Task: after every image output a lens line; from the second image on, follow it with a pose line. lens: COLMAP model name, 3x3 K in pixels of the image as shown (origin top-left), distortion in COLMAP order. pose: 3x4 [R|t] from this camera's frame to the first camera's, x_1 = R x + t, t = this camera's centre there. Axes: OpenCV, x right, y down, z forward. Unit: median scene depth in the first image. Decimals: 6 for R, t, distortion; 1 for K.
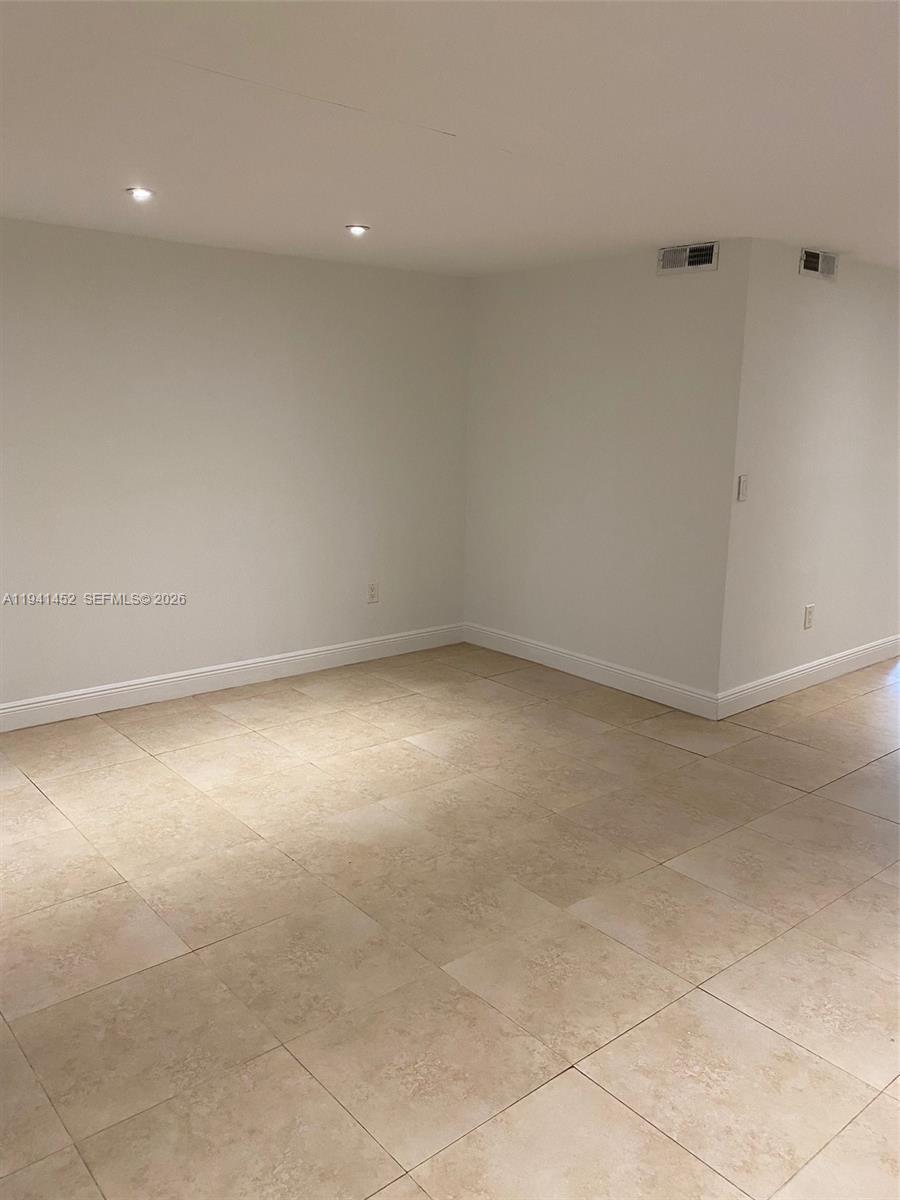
lens RADIAL K [[914.2, 0, 437.6], [0, 914.2, 612.5], [0, 0, 1]] dist [0.011596, -0.007916]
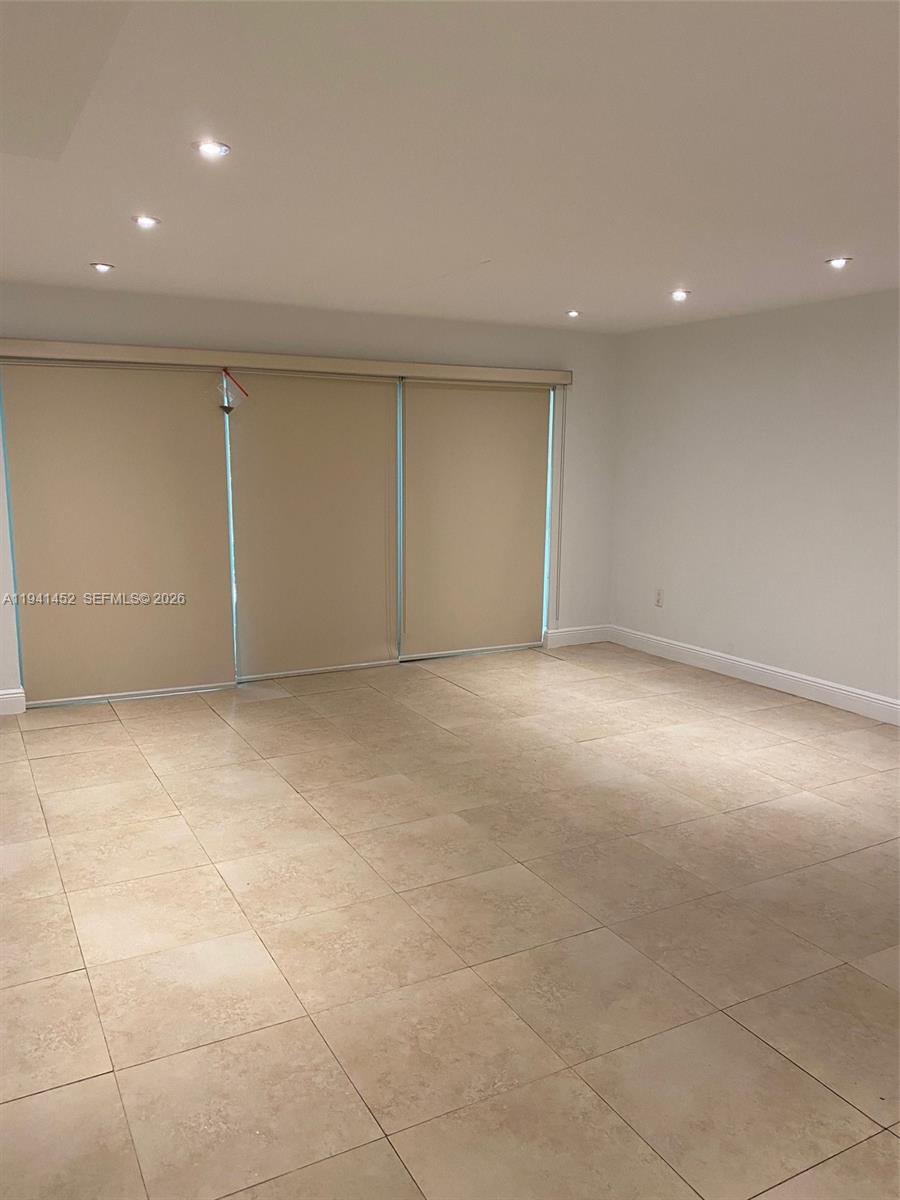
lens RADIAL K [[915.8, 0, 437.7], [0, 915.8, 598.1], [0, 0, 1]] dist [0.058932, -0.084726]
pose [[-0.200133, 0.149397, -0.968312, 1.146629], [-0.218735, 0.956549, 0.192791, -0.186907], [0.955040, 0.250388, -0.158759, 0.920725]]
